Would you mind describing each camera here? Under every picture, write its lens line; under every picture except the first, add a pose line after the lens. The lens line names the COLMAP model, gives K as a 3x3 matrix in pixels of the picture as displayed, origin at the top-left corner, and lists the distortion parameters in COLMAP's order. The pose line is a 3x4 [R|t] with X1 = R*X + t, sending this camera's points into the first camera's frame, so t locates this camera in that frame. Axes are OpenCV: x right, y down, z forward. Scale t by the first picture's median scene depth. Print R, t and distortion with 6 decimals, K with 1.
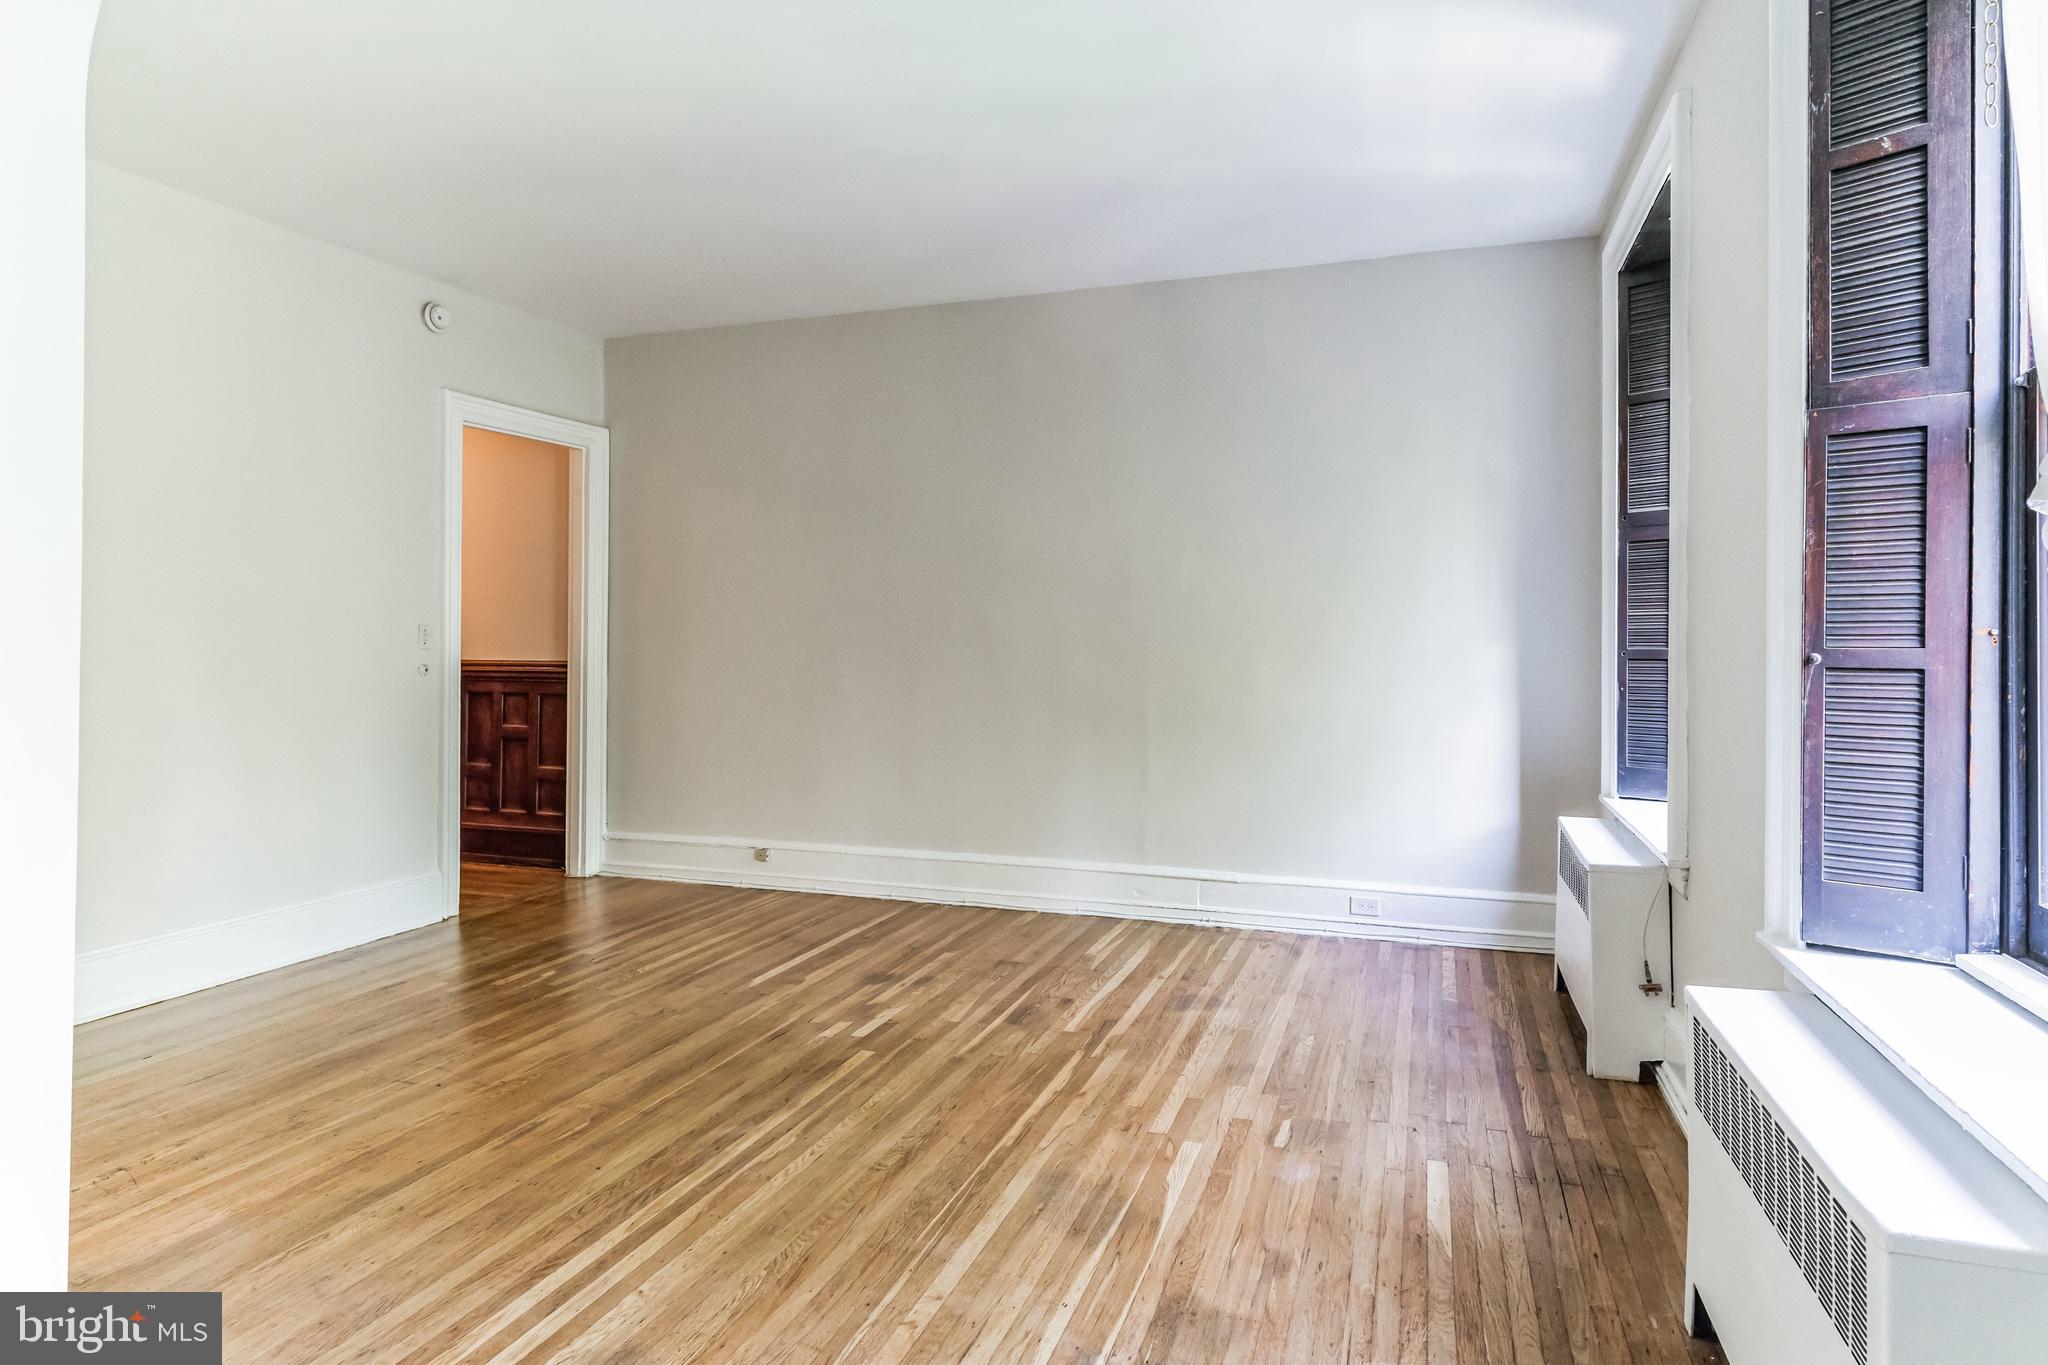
lens RADIAL K [[1150.4, 0, 1020.6], [0, 1150.4, 670.3], [0, 0, 1]] dist [0.000136, 0.000345]
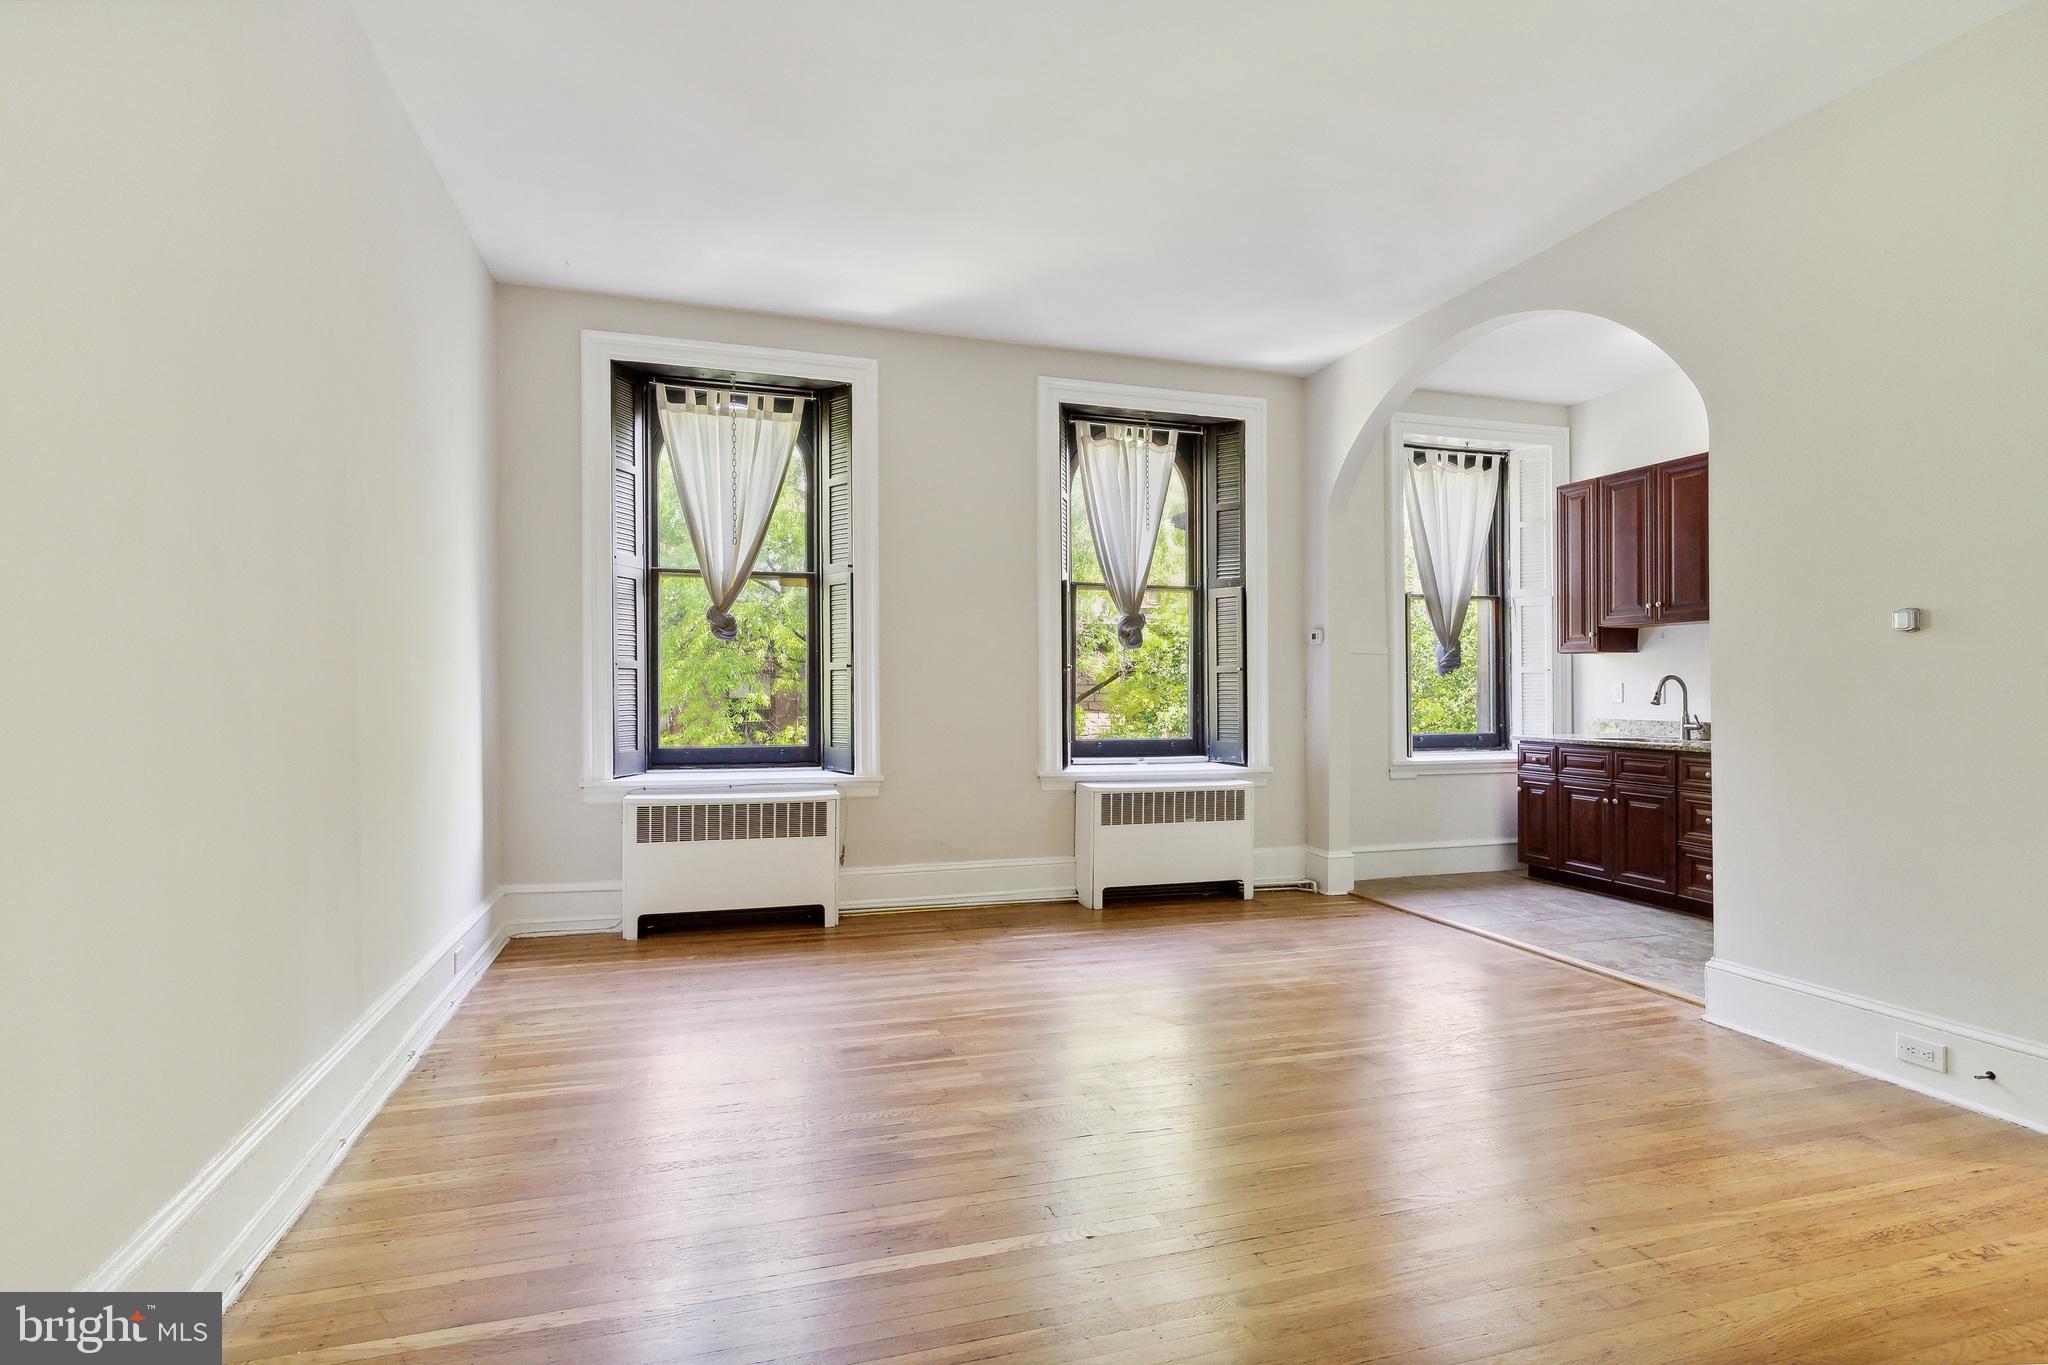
lens RADIAL K [[1009.3, 0, 1024.0], [0, 1009.3, 682.5], [0, 0, 1]] dist [0.012366, 0.000357]
pose [[-0.603978, 0.000019, 0.797001, -0.864820], [0.010941, 0.999906, 0.008267, 0.004998], [-0.796926, 0.013713, -0.603921, 1.806071]]
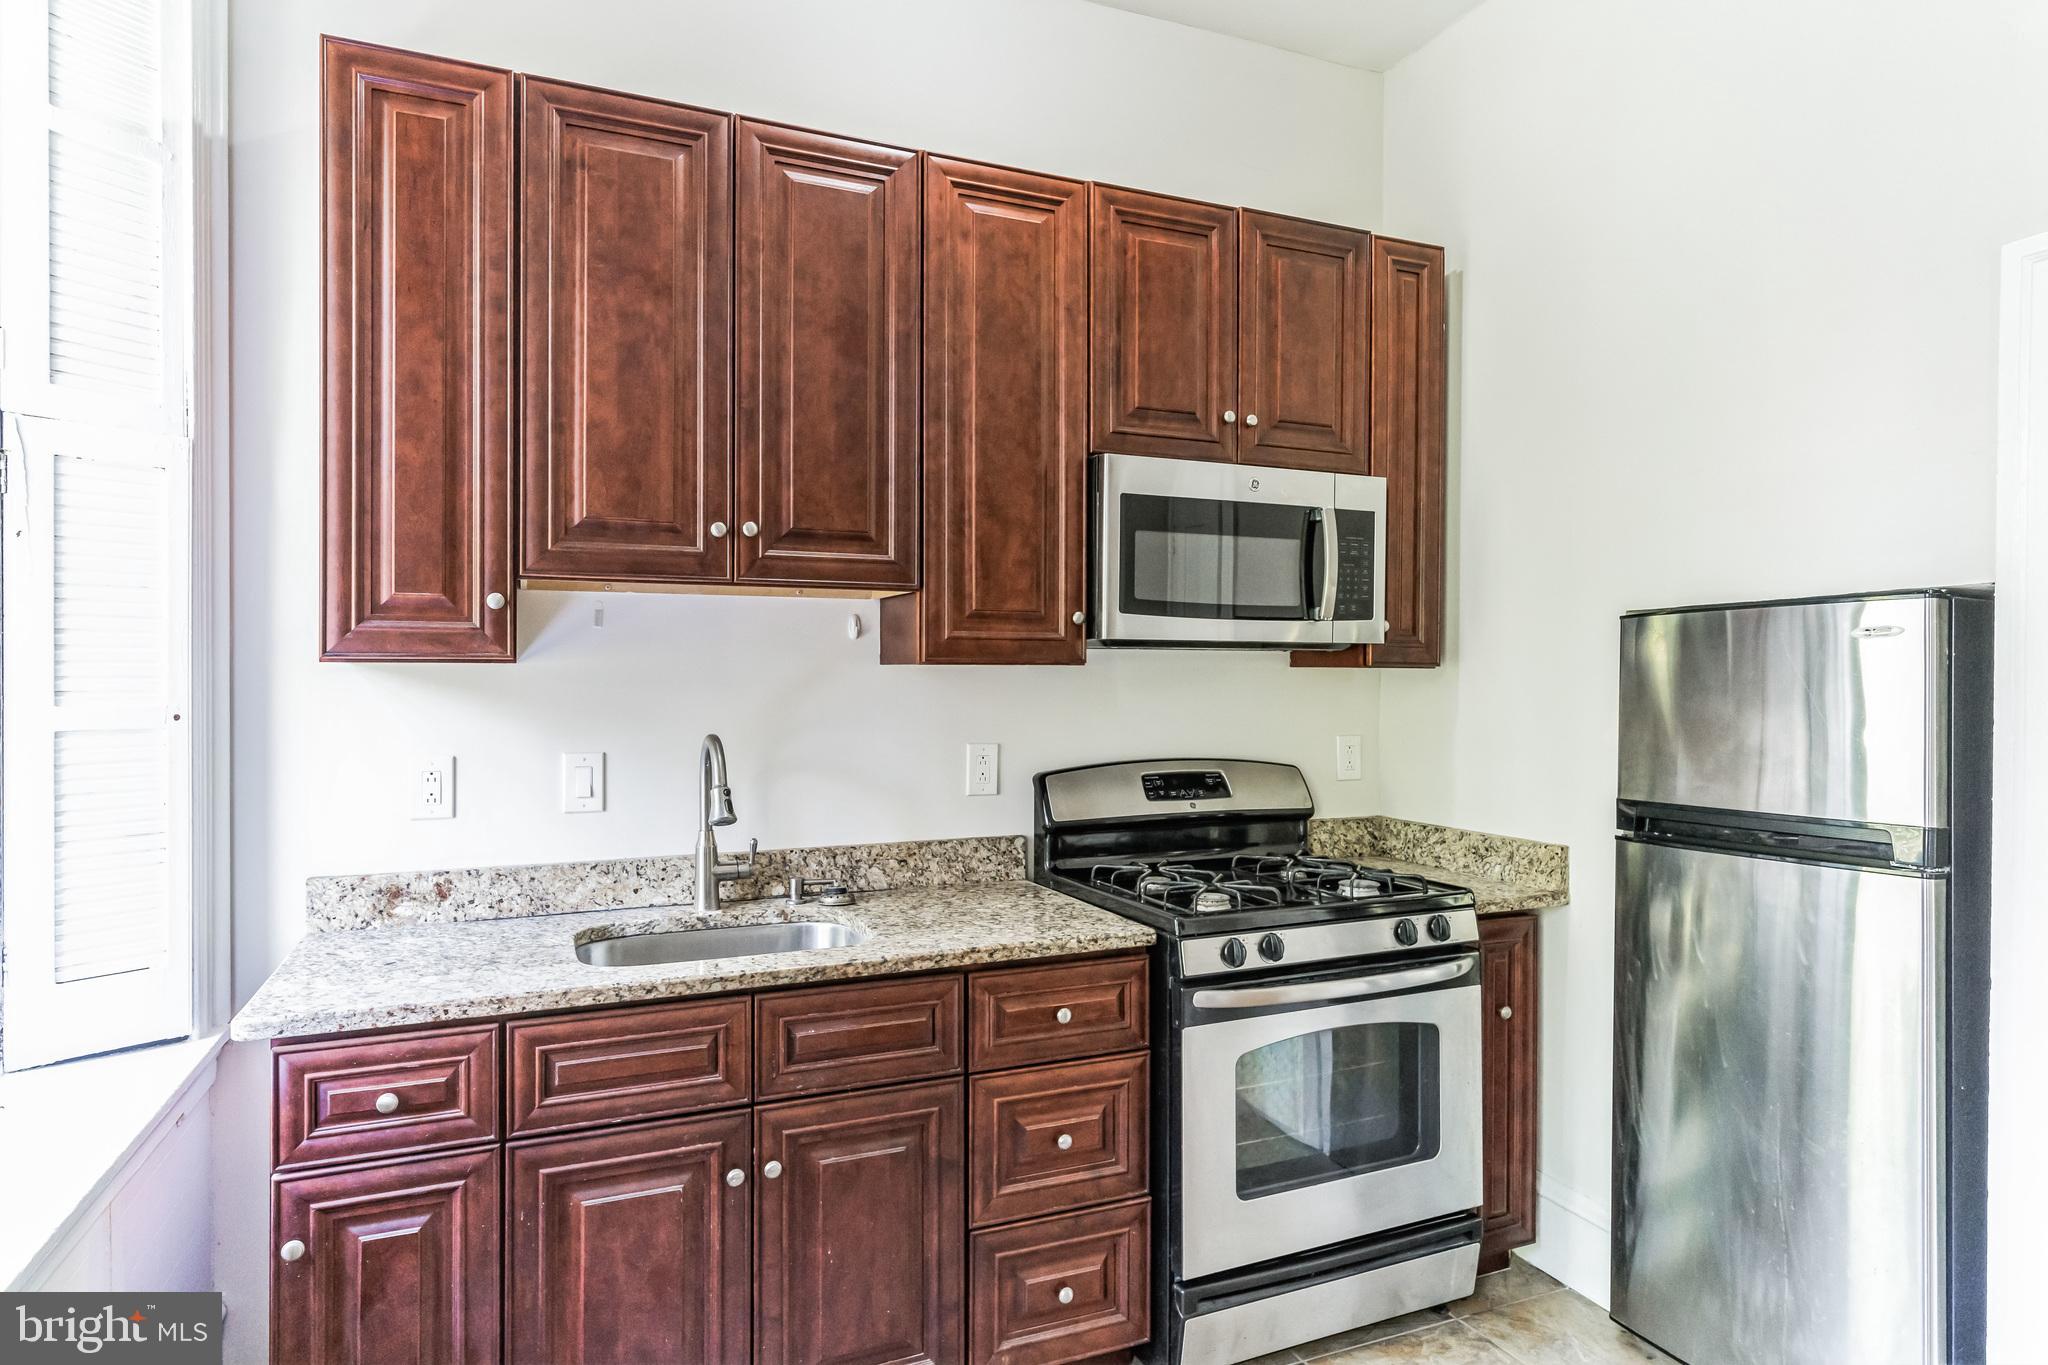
lens RADIAL K [[1150.4, 0, 1020.6], [0, 1150.4, 670.3], [0, 0, 1]] dist [0.000136, 0.000345]
pose [[-0.736911, -0.007371, -0.675950, 0.225703], [-0.013744, 0.999897, 0.004080, -0.025923], [0.675850, 0.012297, -0.736937, 0.454274]]
